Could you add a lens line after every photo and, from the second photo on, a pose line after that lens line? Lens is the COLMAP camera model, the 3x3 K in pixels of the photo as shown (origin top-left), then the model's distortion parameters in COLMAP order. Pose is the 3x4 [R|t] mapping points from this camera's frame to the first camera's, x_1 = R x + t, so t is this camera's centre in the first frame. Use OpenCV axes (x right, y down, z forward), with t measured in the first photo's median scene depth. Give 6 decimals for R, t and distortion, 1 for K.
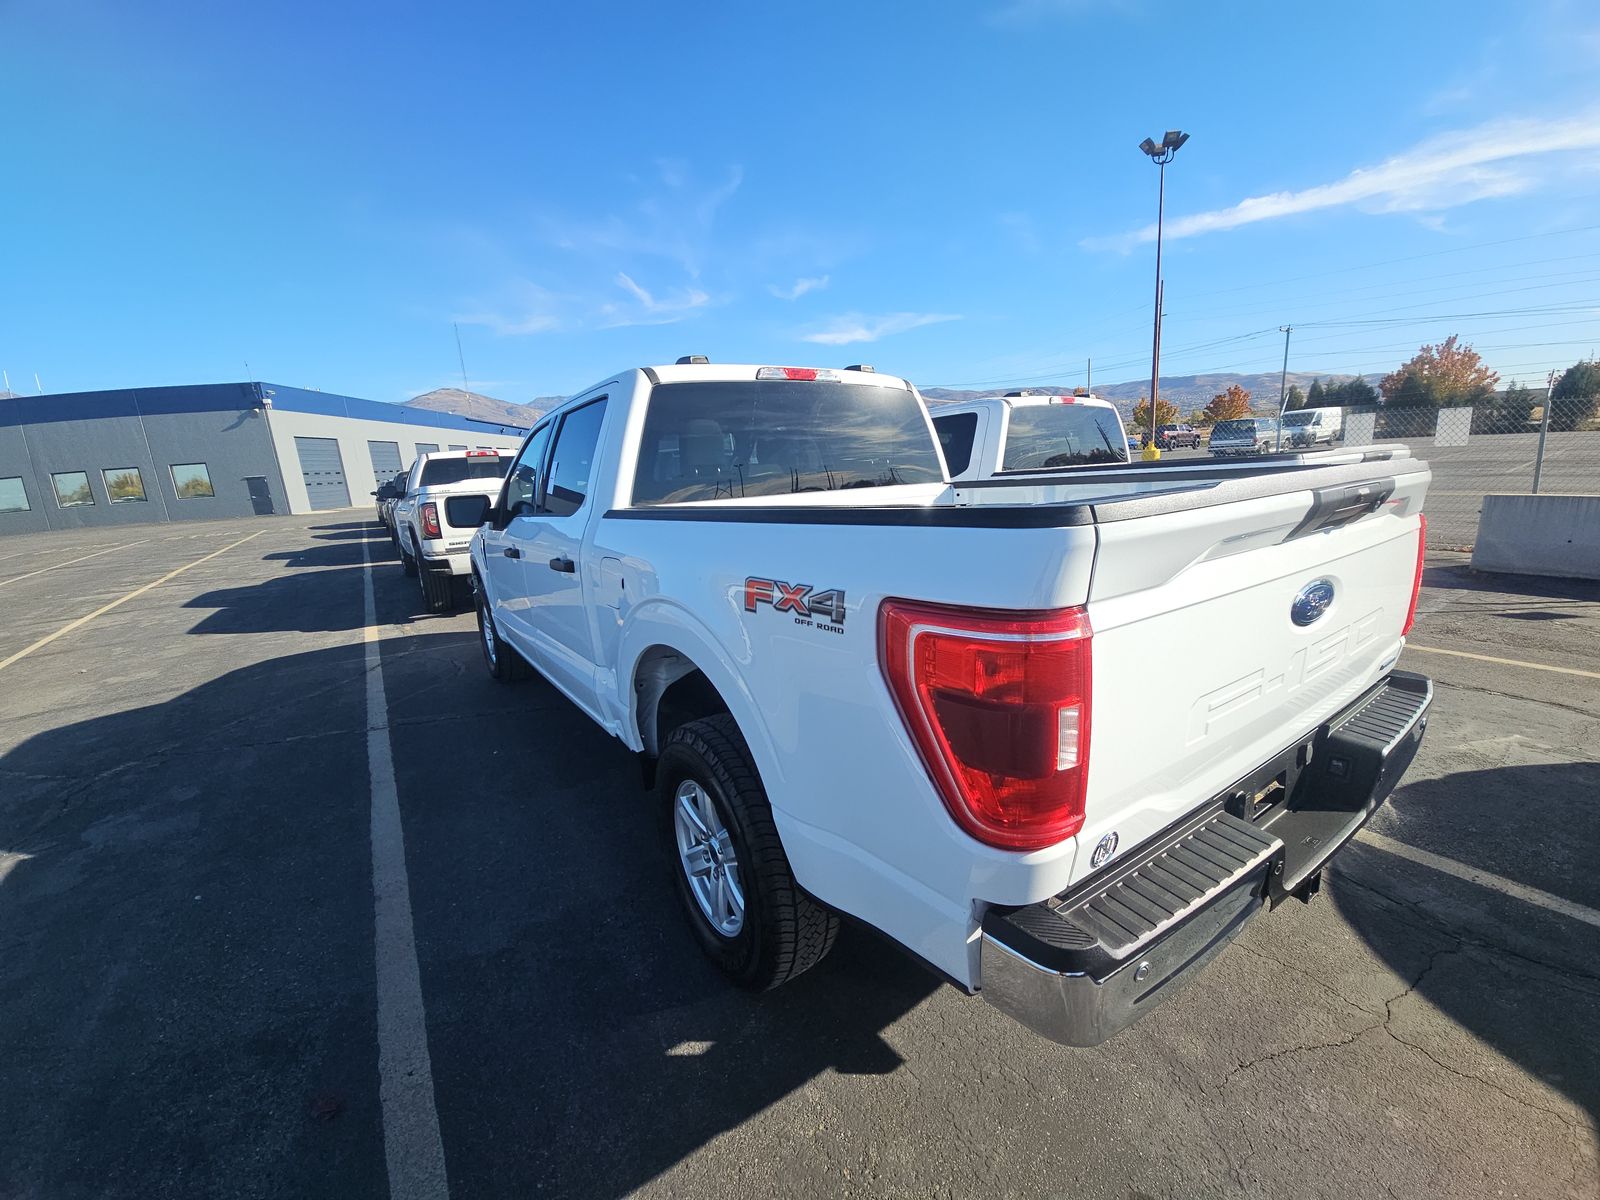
lens RADIAL K [[646.6, 0, 813.2], [0, 646.6, 603.2], [0, 0, 1]] dist [0.007135, -0.008373]
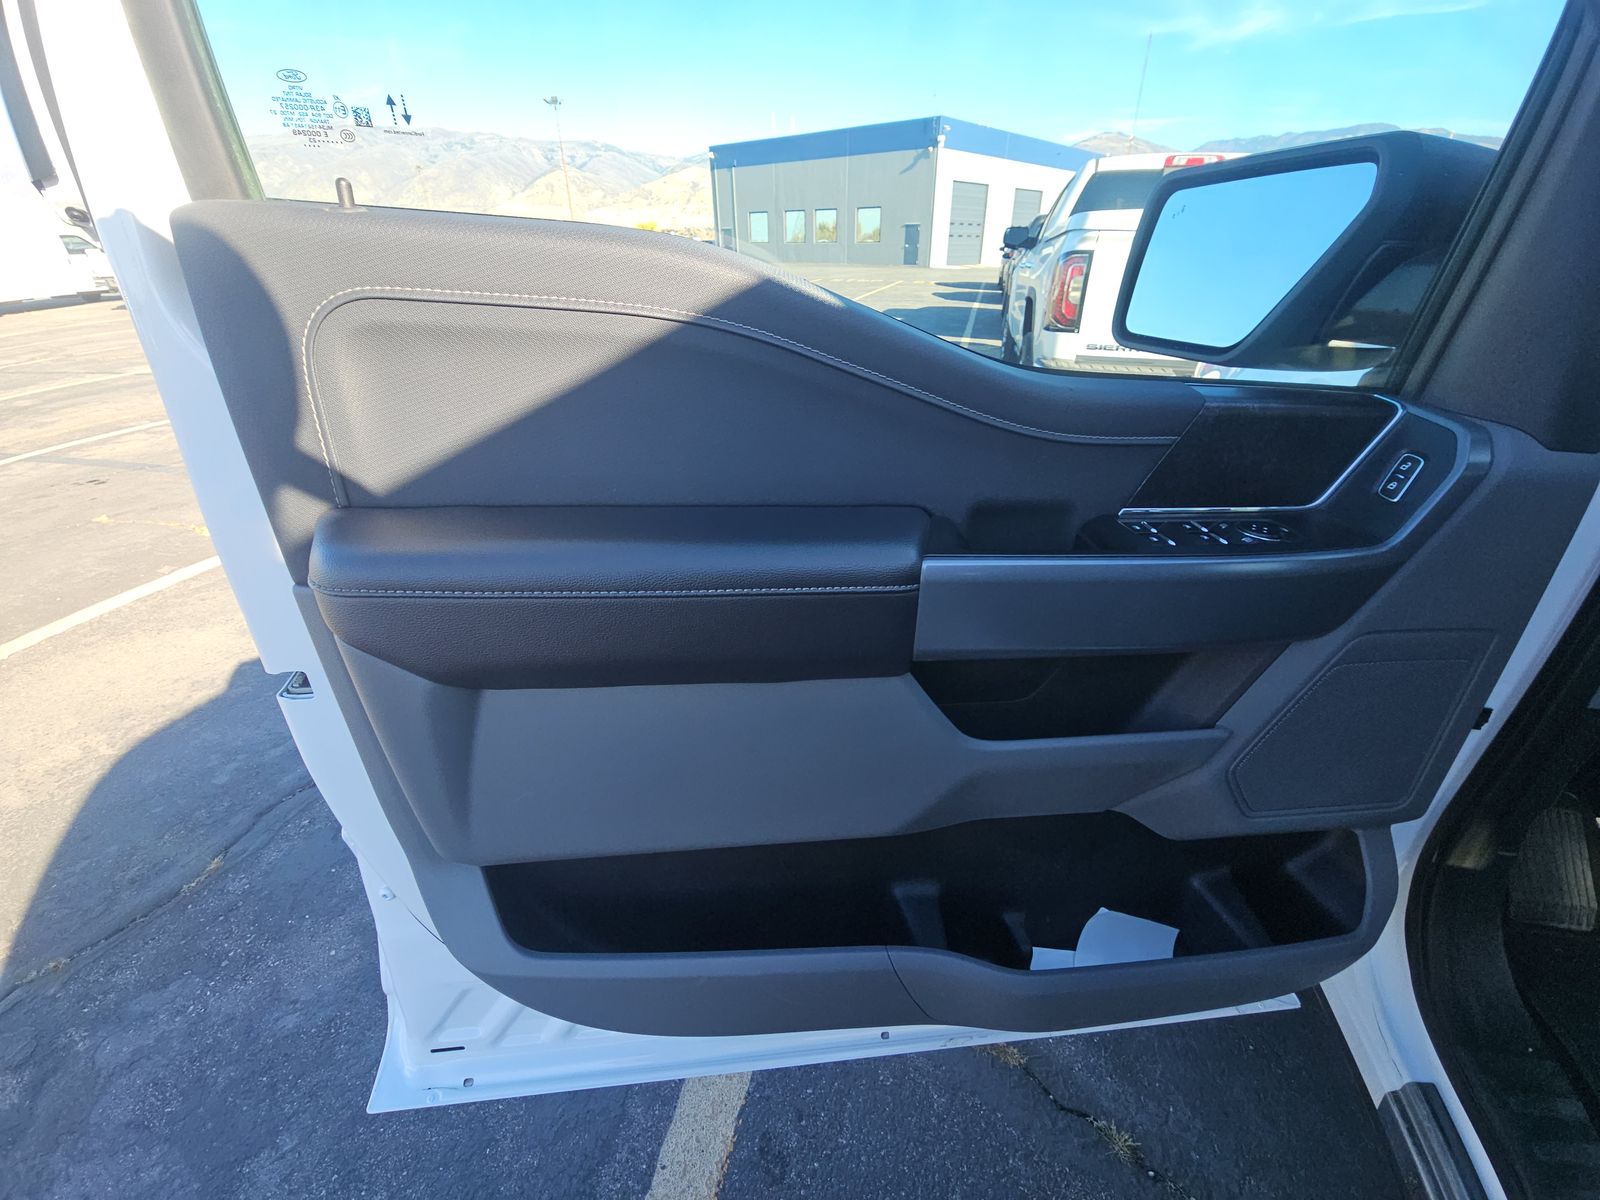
lens RADIAL K [[646.6, 0, 813.2], [0, 646.6, 603.2], [0, 0, 1]] dist [0.007135, -0.008373]
pose [[0.661385, 0.416632, -0.623688, -0.075371], [-0.205820, 0.900426, 0.383237, -0.014880], [0.721254, -0.125100, 0.681280, 0.118357]]
